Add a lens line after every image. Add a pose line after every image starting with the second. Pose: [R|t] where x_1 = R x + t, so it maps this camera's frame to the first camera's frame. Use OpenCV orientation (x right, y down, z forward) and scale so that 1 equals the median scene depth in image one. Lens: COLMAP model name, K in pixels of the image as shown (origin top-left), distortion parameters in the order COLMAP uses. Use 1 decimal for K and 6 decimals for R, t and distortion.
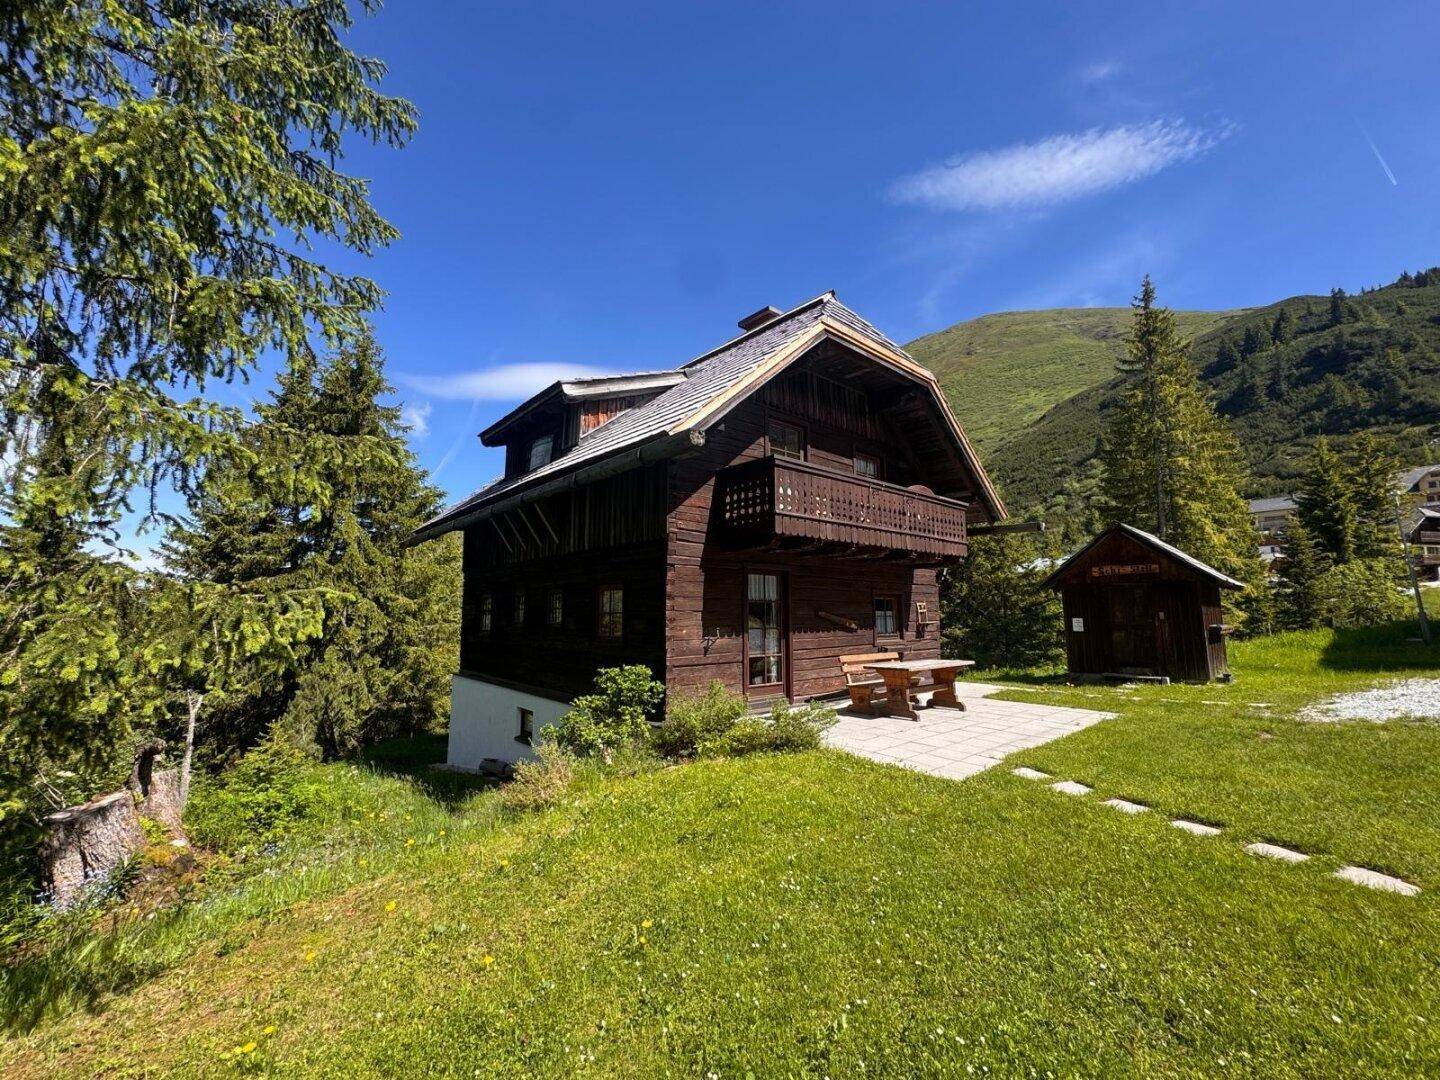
lens RADIAL K [[568.4, 0, 717.8], [0, 568.4, 542.3], [0, 0, 1]] dist [-0.001545, -0.000832]
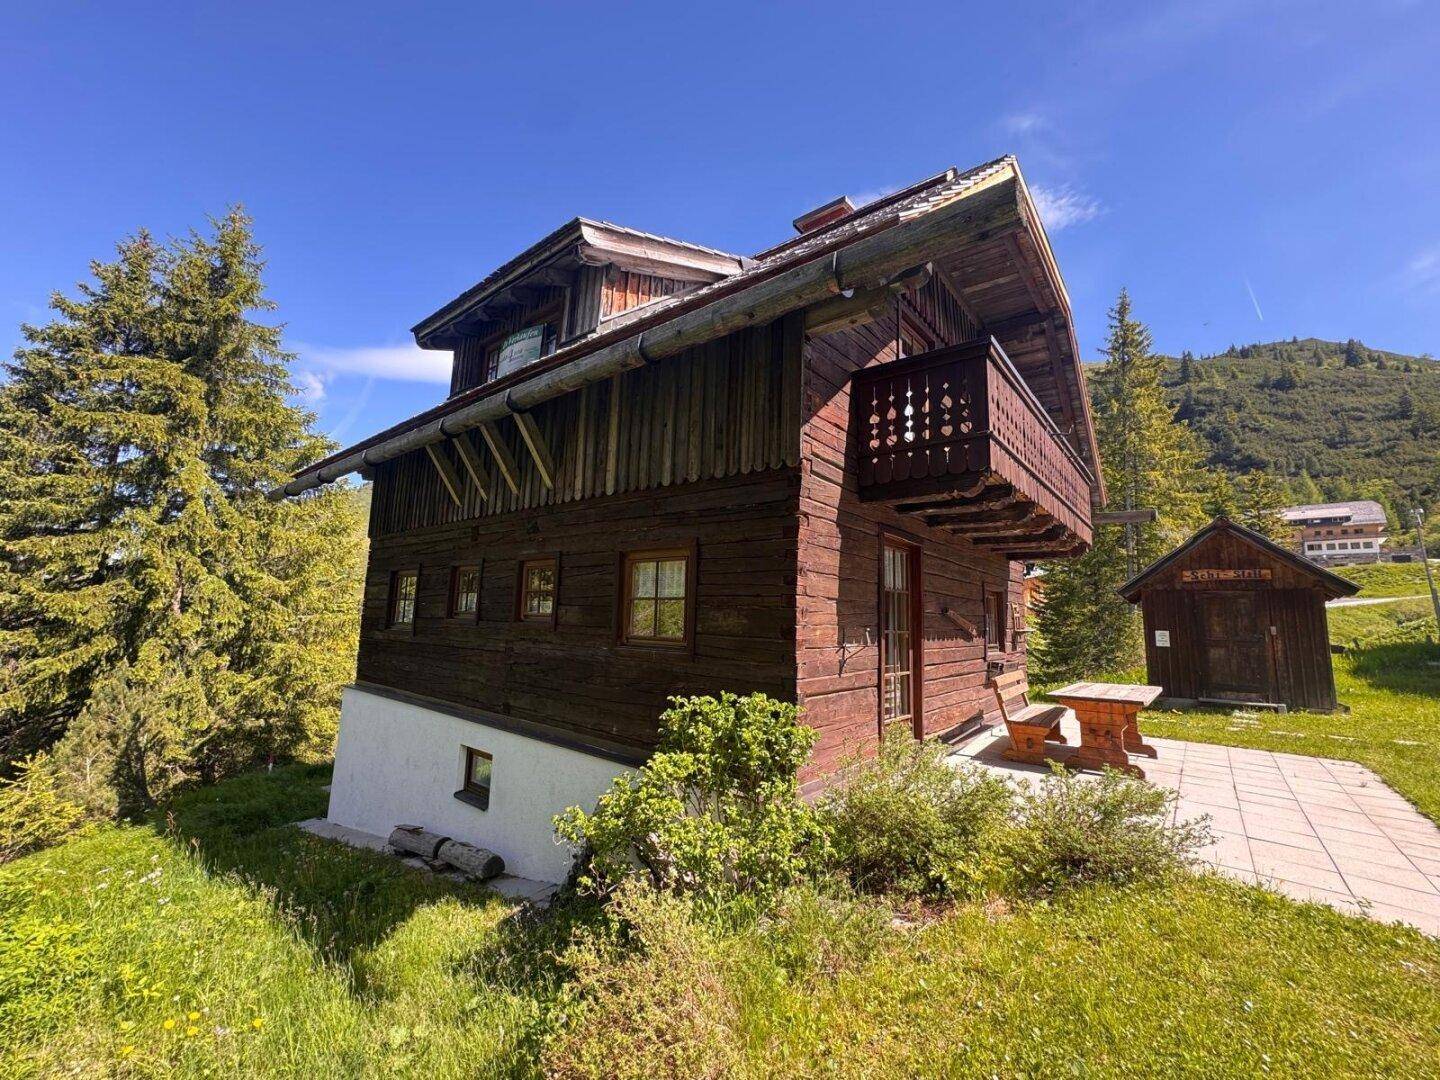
lens RADIAL K [[568.4, 0, 717.2], [0, 568.4, 542.3], [0, 0, 1]] dist [-0.001545, -0.000832]
pose [[0.985762, 0.054526, 0.159063, -0.171212], [-0.053339, 0.998508, -0.011721, 0.052717], [-0.159465, 0.003070, 0.987199, 0.305534]]
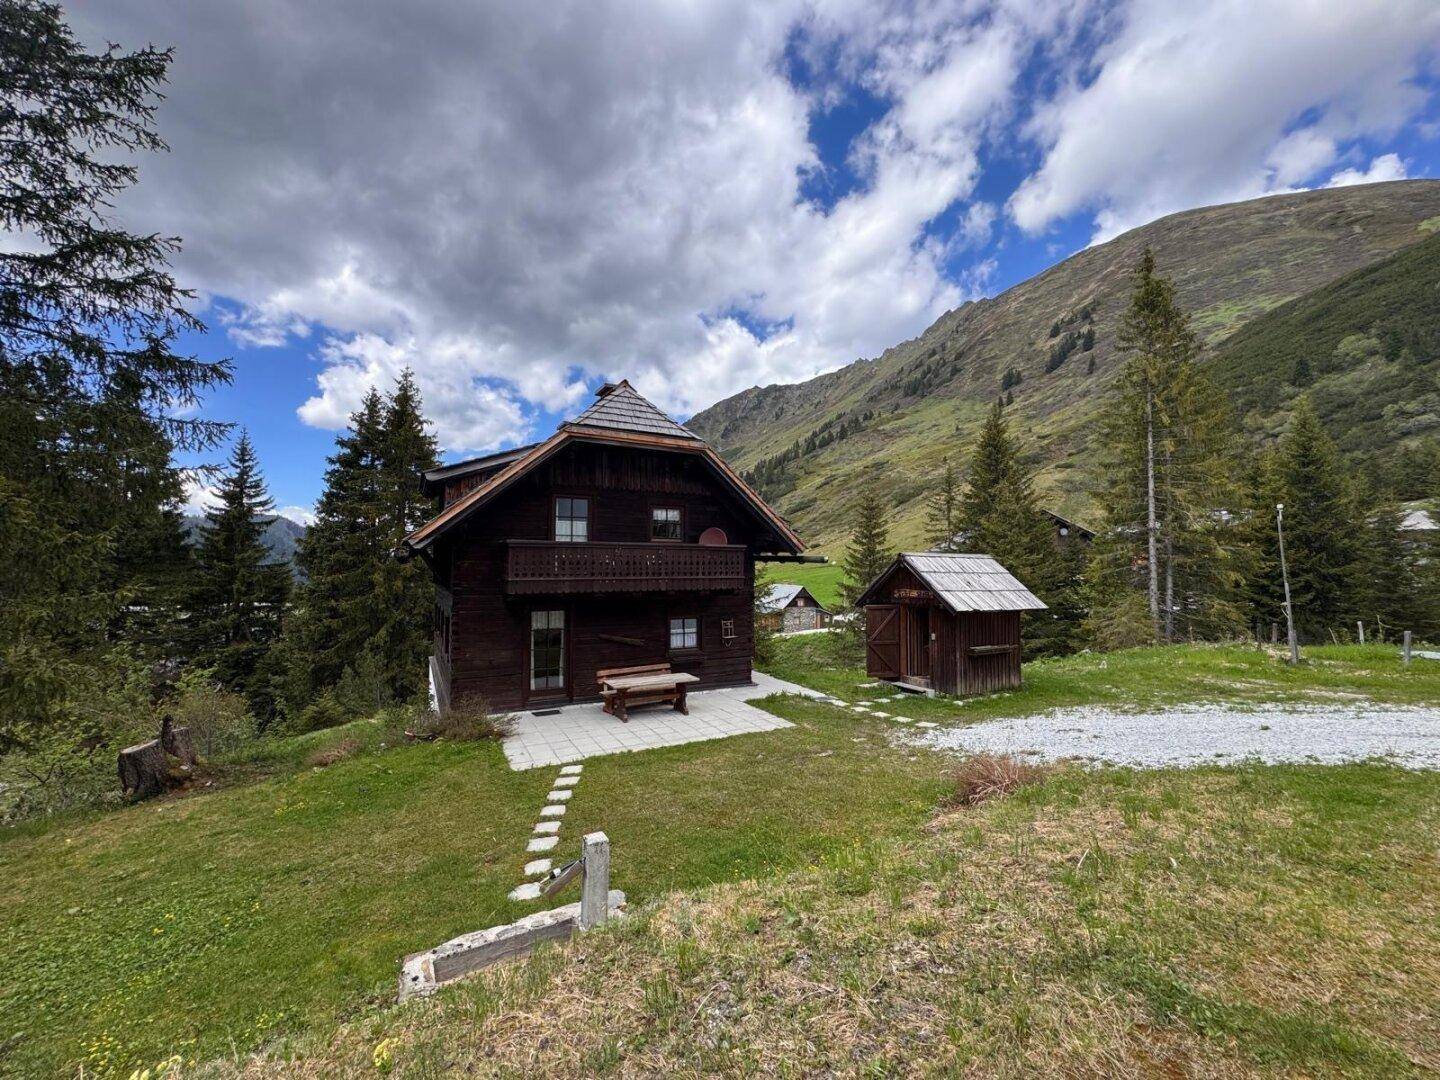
lens RADIAL K [[568.4, 0, 720.3], [0, 568.4, 540.8], [0, 0, 1]] dist [-0.001545, -0.000832]
pose [[0.975597, -0.006980, -0.219457, 0.621122], [0.024828, 0.996591, 0.078676, -0.165740], [0.218159, -0.082205, 0.972445, -0.193478]]
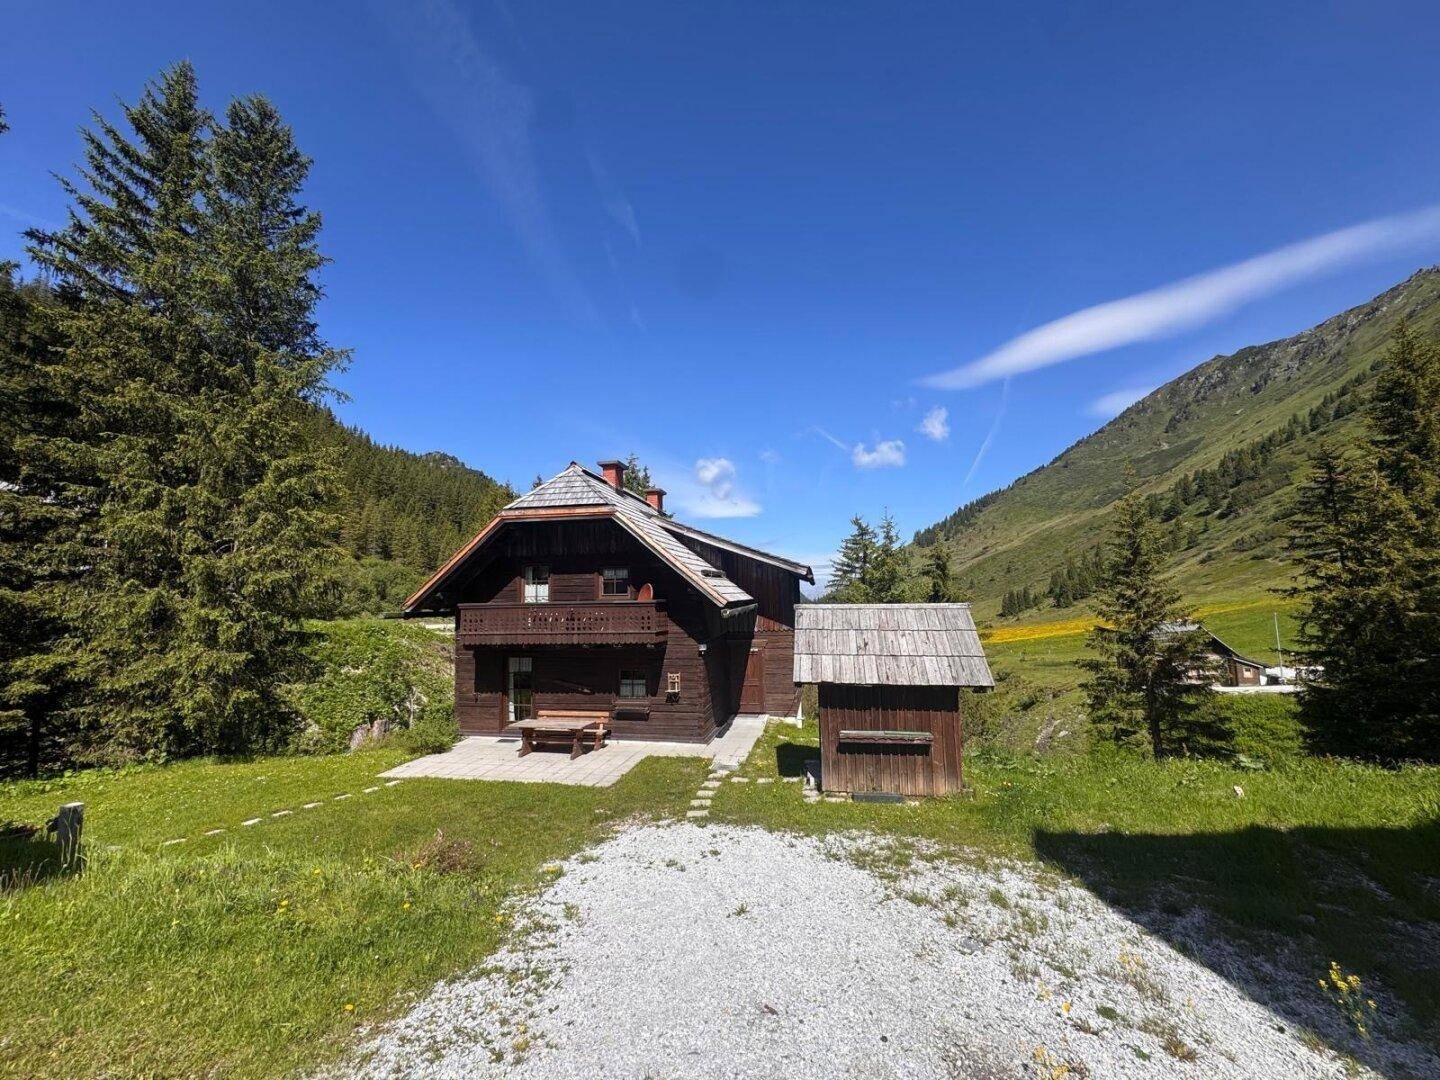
lens RADIAL K [[568.4, 0, 725.9], [0, 568.4, 544.4], [0, 0, 1]] dist [-0.001545, -0.000832]
pose [[0.617995, -0.090046, -0.781008, 1.441100], [0.116120, 0.992978, -0.022602, -0.135309], [0.777559, -0.076723, 0.624111, 0.335246]]
